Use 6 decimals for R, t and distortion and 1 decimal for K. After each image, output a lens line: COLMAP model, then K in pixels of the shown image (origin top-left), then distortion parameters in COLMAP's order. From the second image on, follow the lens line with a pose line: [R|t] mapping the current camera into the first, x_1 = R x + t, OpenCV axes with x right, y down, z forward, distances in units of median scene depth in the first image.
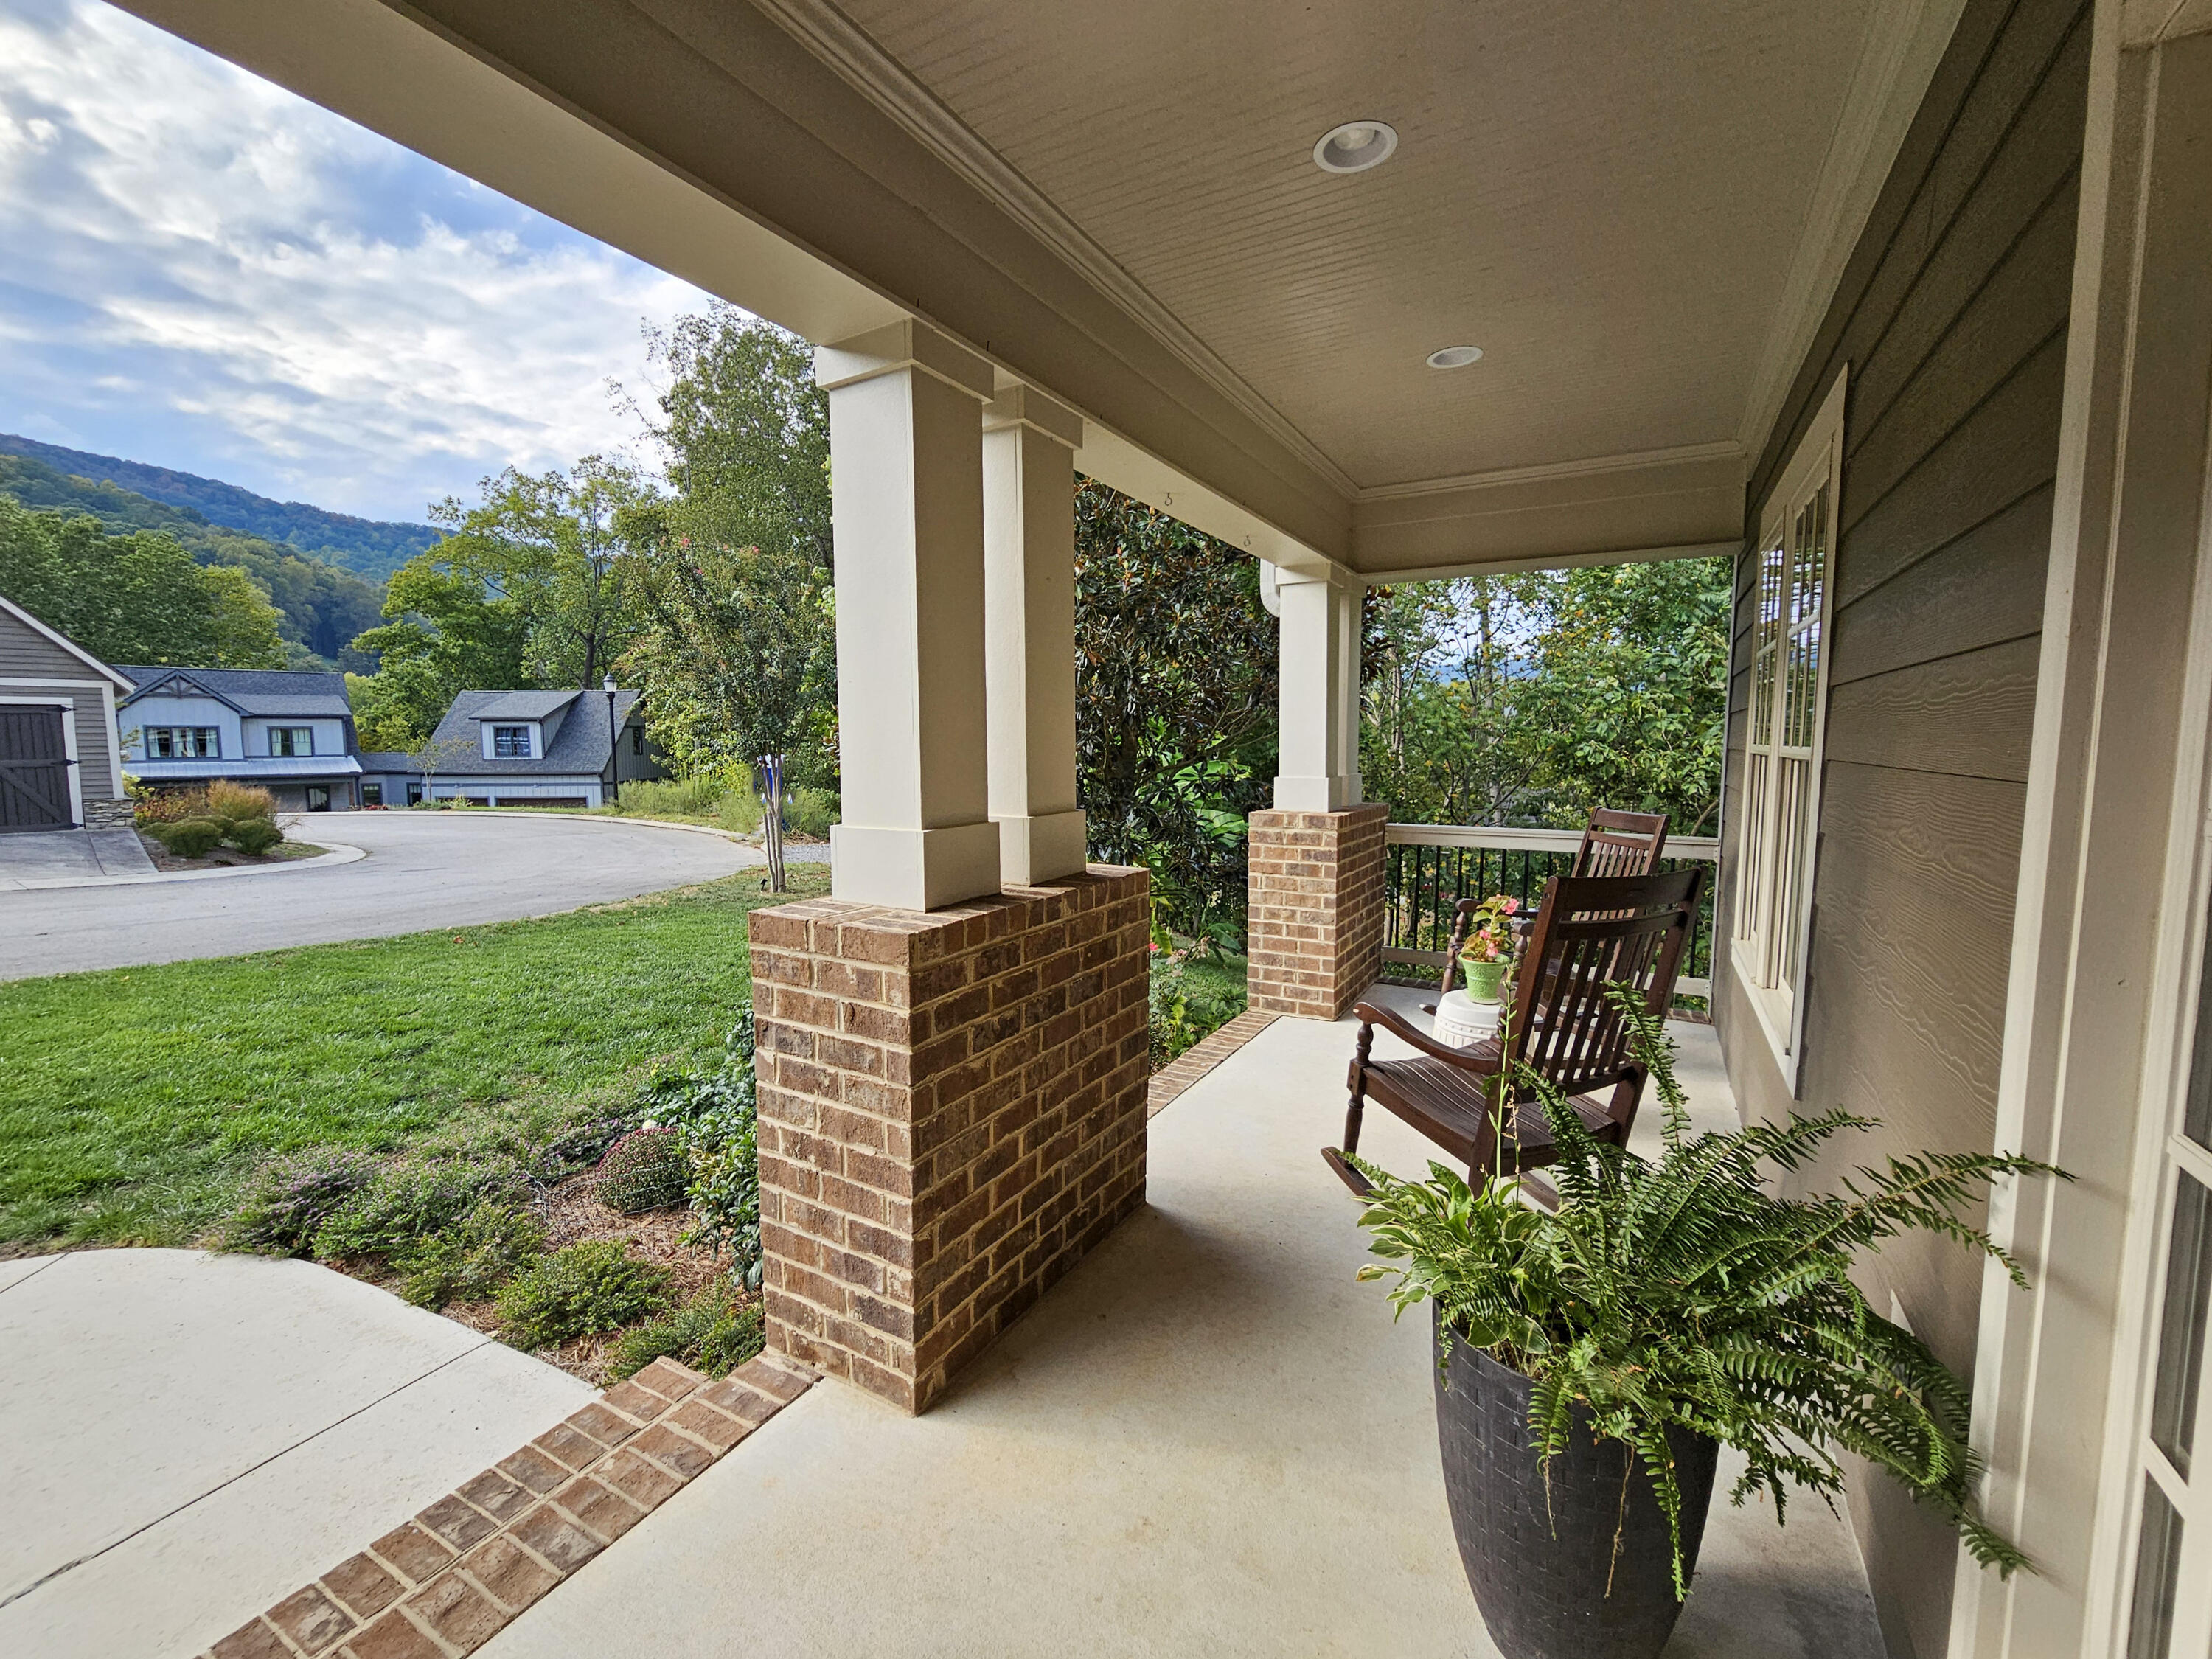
lens RADIAL K [[923.2, 0, 1103.6], [0, 923.2, 826.2], [0, 0, 1]] dist [0.000064, -0.000142]
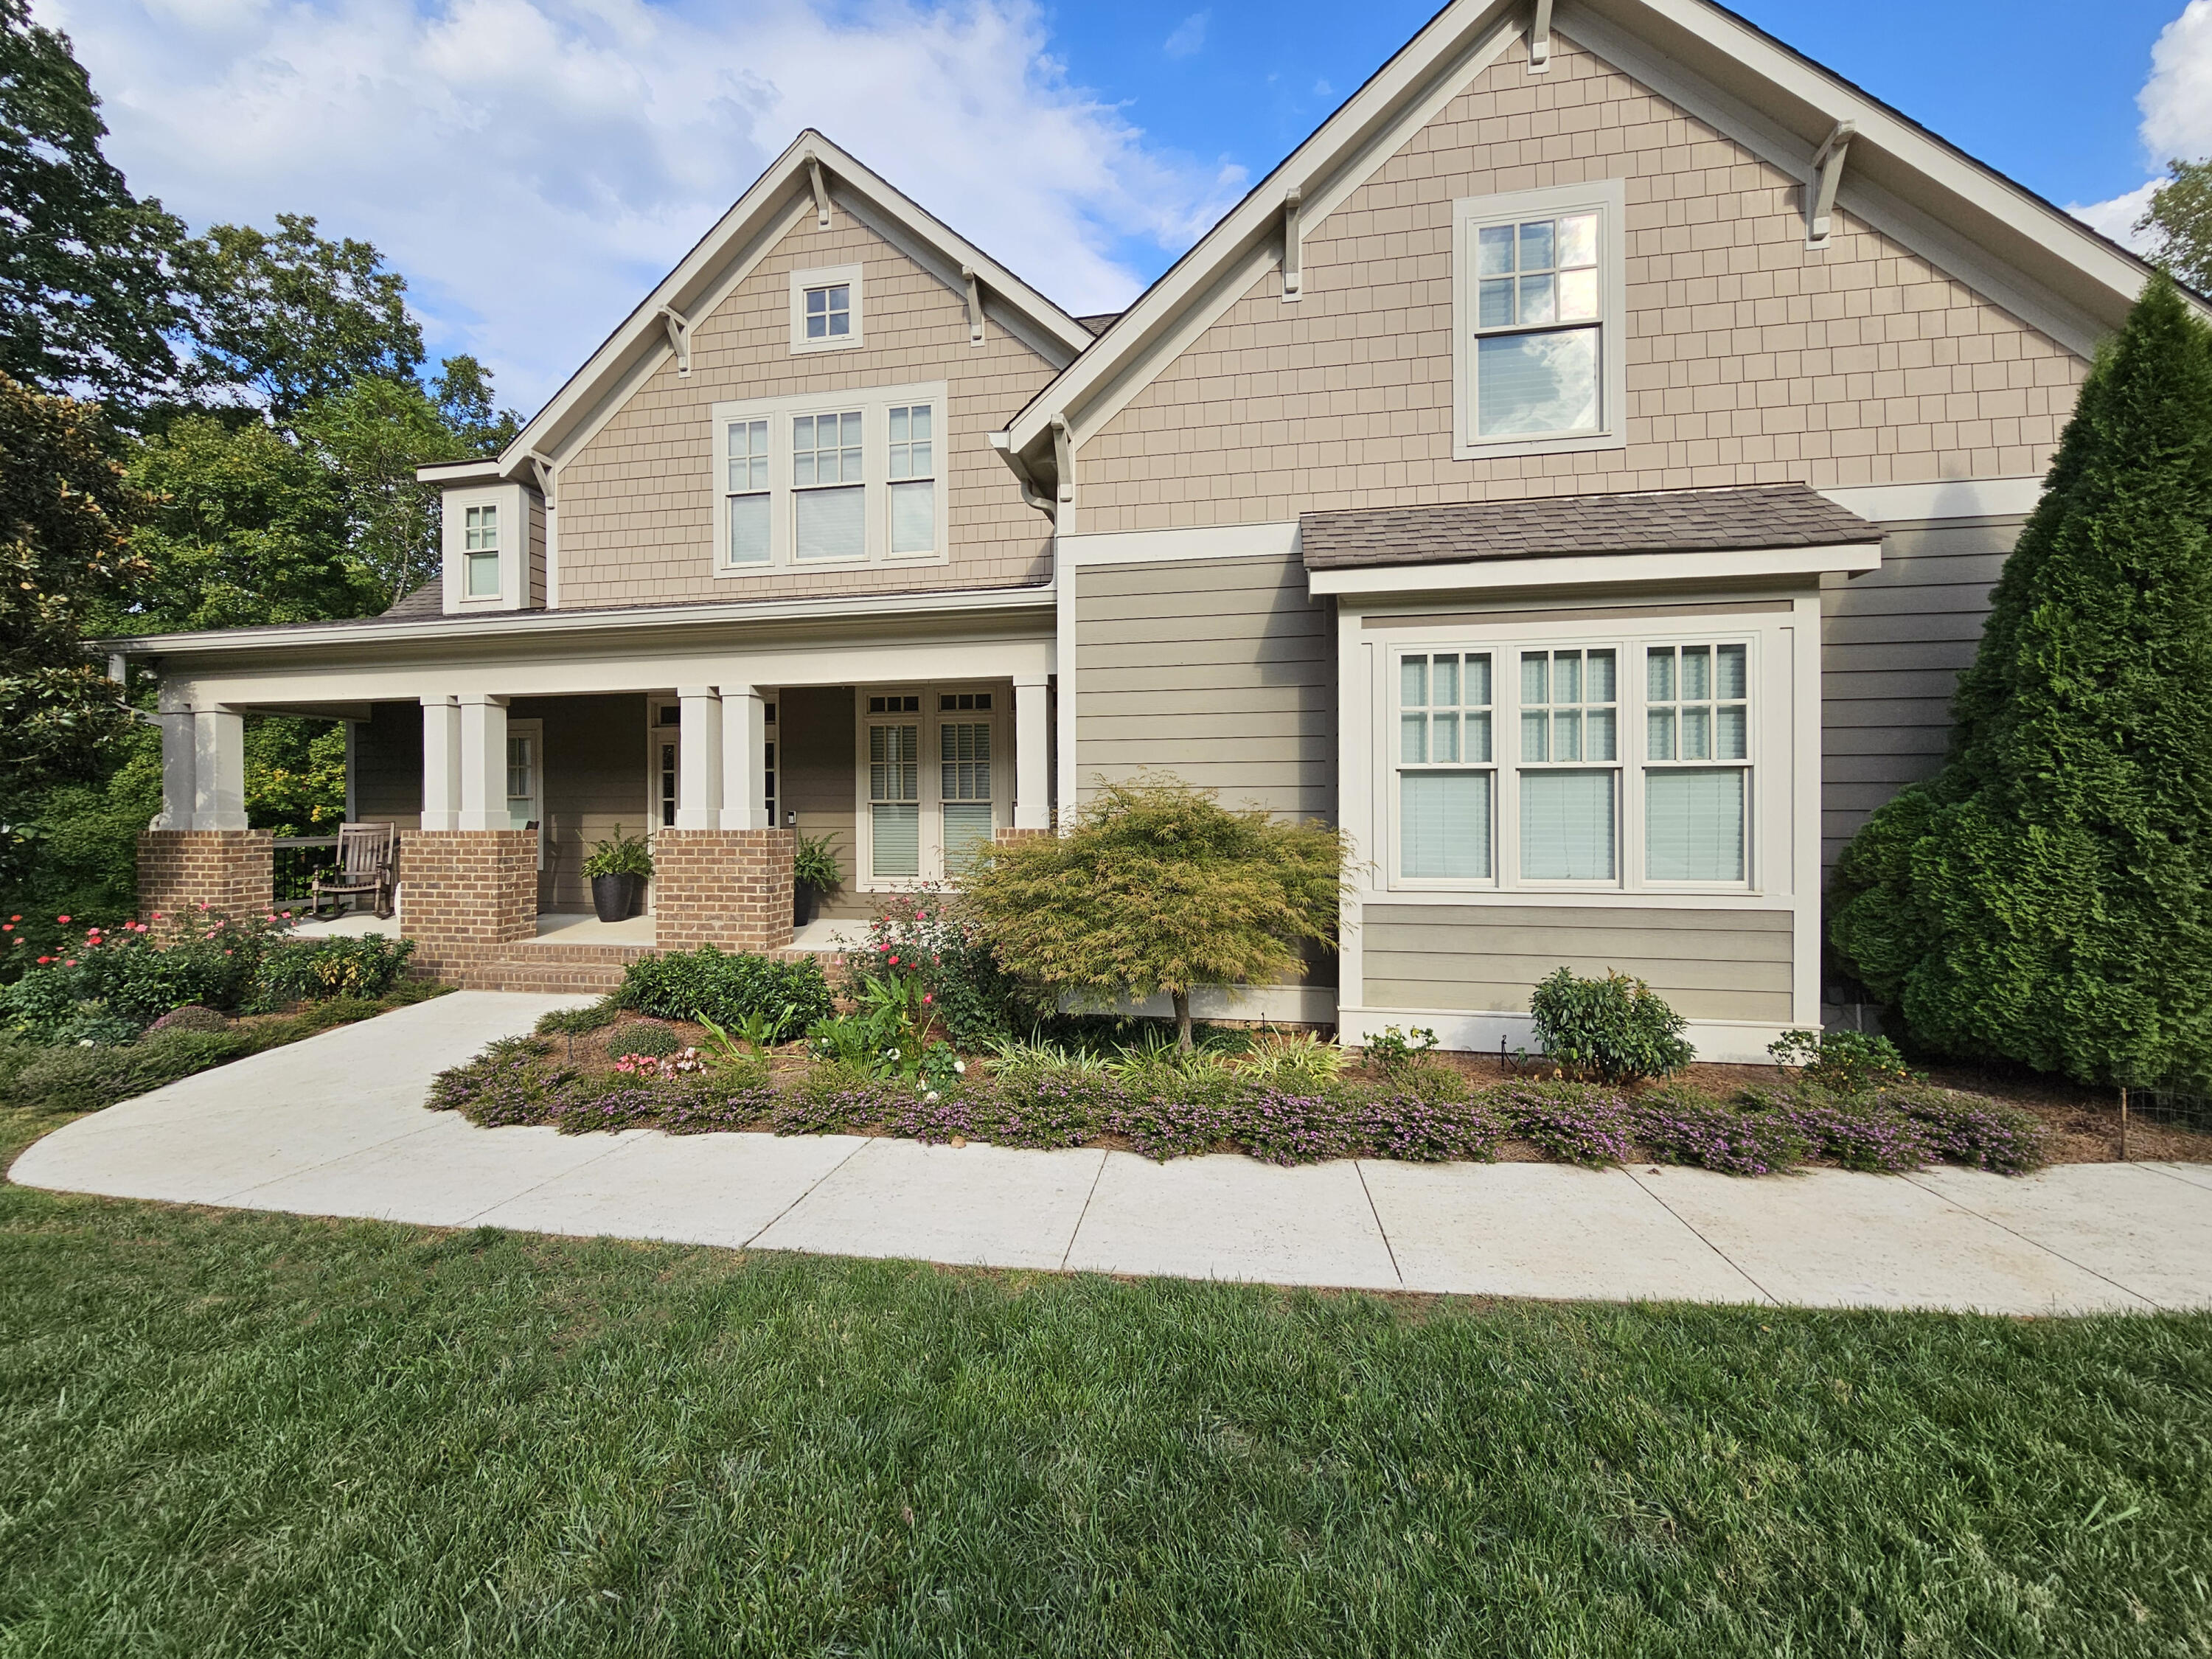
lens RADIAL K [[916.0, 0, 1105.0], [0, 916.0, 810.2], [0, 0, 1]] dist [-0.002159, -0.000435]
pose [[-0.326204, 0.001014, 0.945299, -5.124170], [0.096037, 0.994861, 0.032073, 0.131856], [-0.940408, 0.101246, -0.324625, -0.223622]]
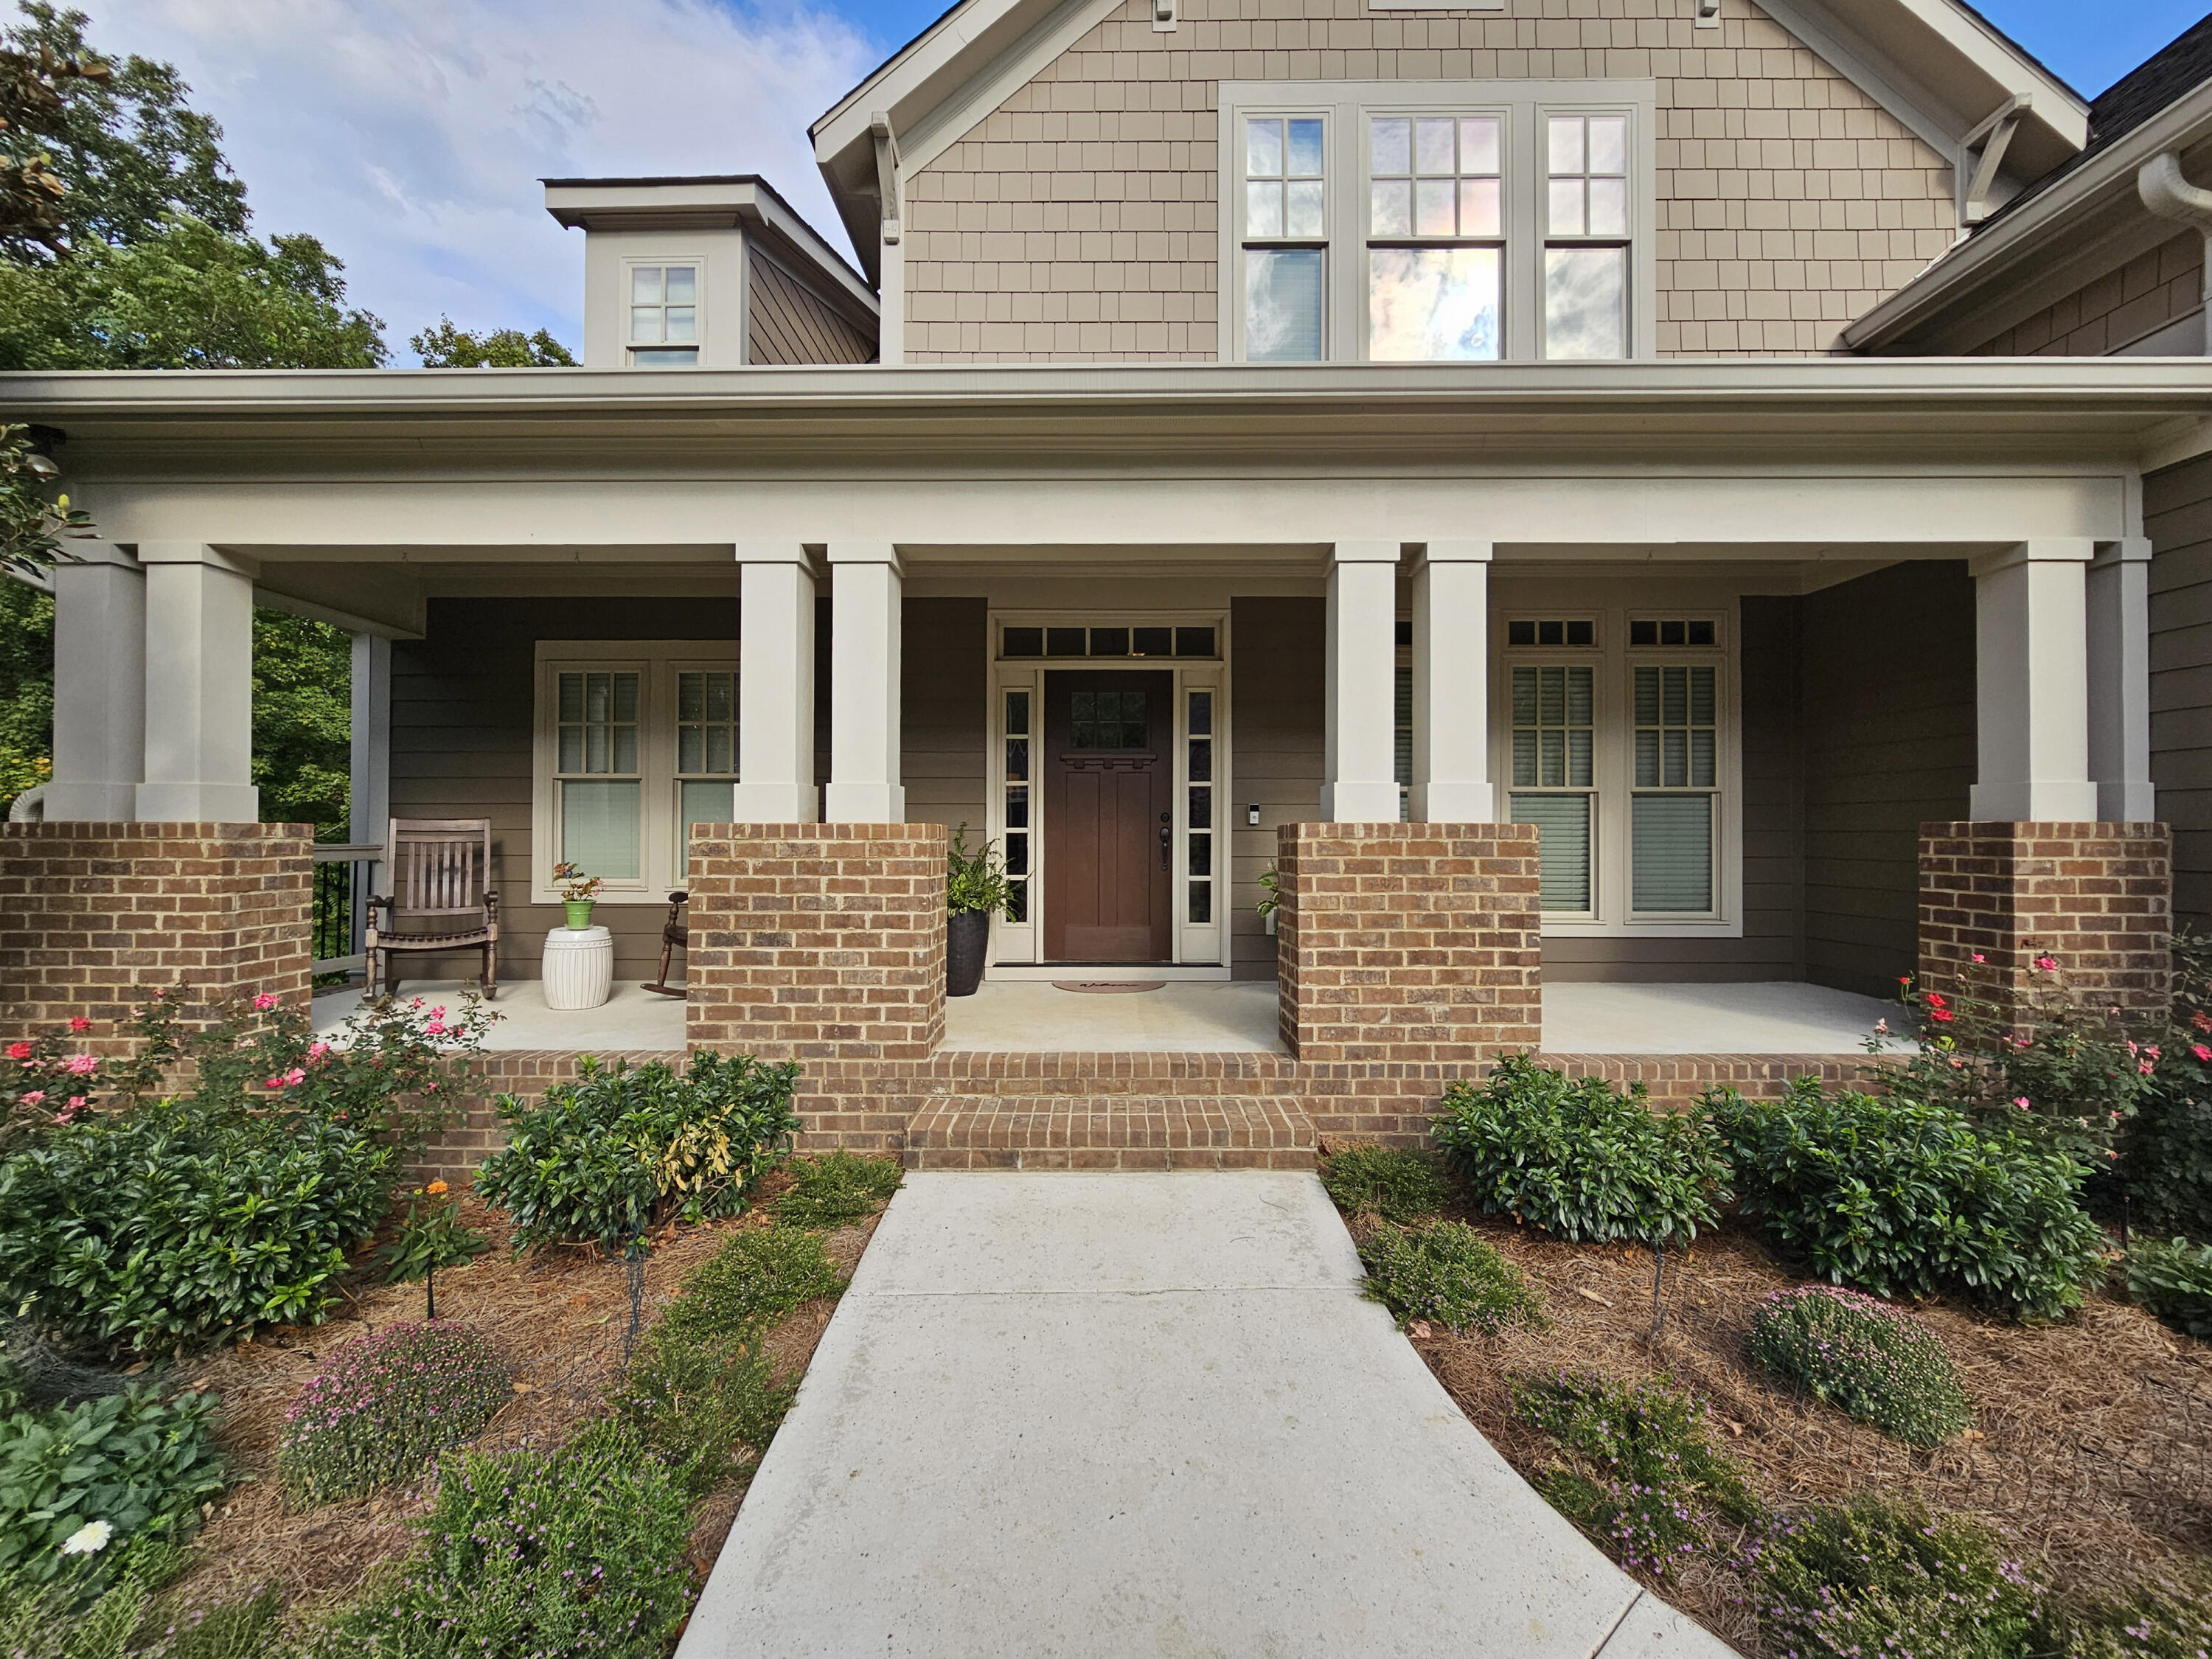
lens RADIAL K [[908.4, 0, 1106.0], [0, 908.4, 829.5], [0, 0, 1]] dist [-0.001240, -0.000026]
pose [[-0.490248, 0.006683, 0.871558, -2.284073], [0.082347, 0.995853, 0.038683, 0.061518], [-0.867684, 0.090734, -0.488765, 1.631343]]
